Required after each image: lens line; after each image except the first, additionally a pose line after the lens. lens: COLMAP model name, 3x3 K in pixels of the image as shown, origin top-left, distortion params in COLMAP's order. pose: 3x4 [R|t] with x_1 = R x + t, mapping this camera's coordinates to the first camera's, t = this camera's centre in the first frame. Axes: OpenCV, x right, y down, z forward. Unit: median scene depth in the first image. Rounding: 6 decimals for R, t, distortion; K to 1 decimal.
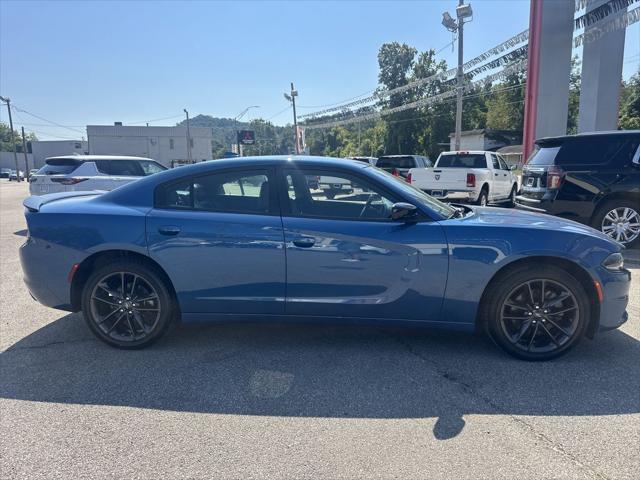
lens RADIAL K [[452.0, 0, 320.0], [0, 452.0, 240.0], [0, 0, 1]] dist [0.078991, -0.122931]
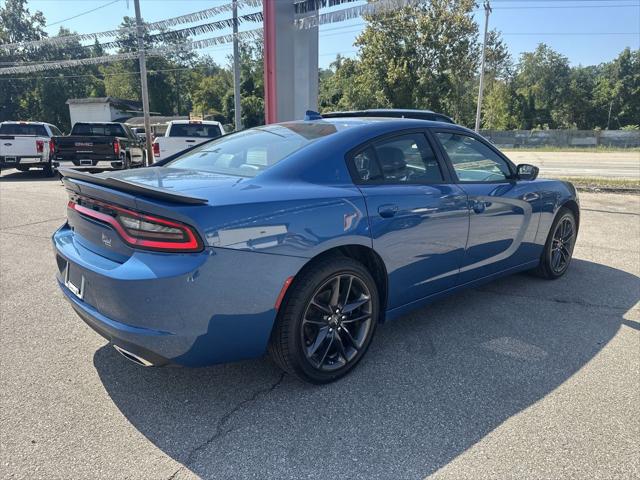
lens RADIAL K [[459.8, 0, 320.0], [0, 459.8, 240.0], [0, 0, 1]] dist [0.003827, -0.004742]
pose [[0.693722, -0.144825, 0.705532, -0.302587], [0.103663, 0.989453, 0.101178, -0.019535], [-0.712744, 0.002948, 0.701418, 0.164208]]
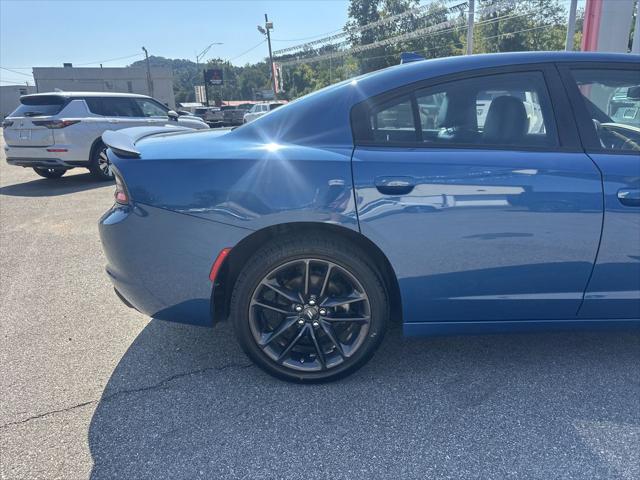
lens RADIAL K [[457.9, 0, 320.0], [0, 457.9, 240.0], [0, 0, 1]] dist [-0.002733, -0.004026]
pose [[0.996634, -0.038674, 0.072286, -0.145175], [0.029927, 0.992516, 0.118388, -0.007013], [-0.076323, -0.115826, 0.990333, 0.137304]]
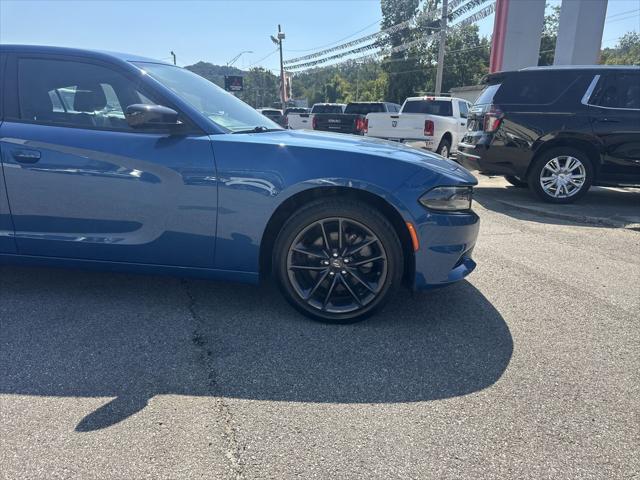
lens RADIAL K [[459.8, 0, 320.0], [0, 459.8, 240.0], [0, 0, 1]] dist [0.003827, -0.004742]
pose [[0.999355, 0.035775, 0.003029, 0.134729], [-0.035902, 0.994999, 0.093212, 0.015944], [0.000321, -0.093260, 0.995642, 0.074173]]
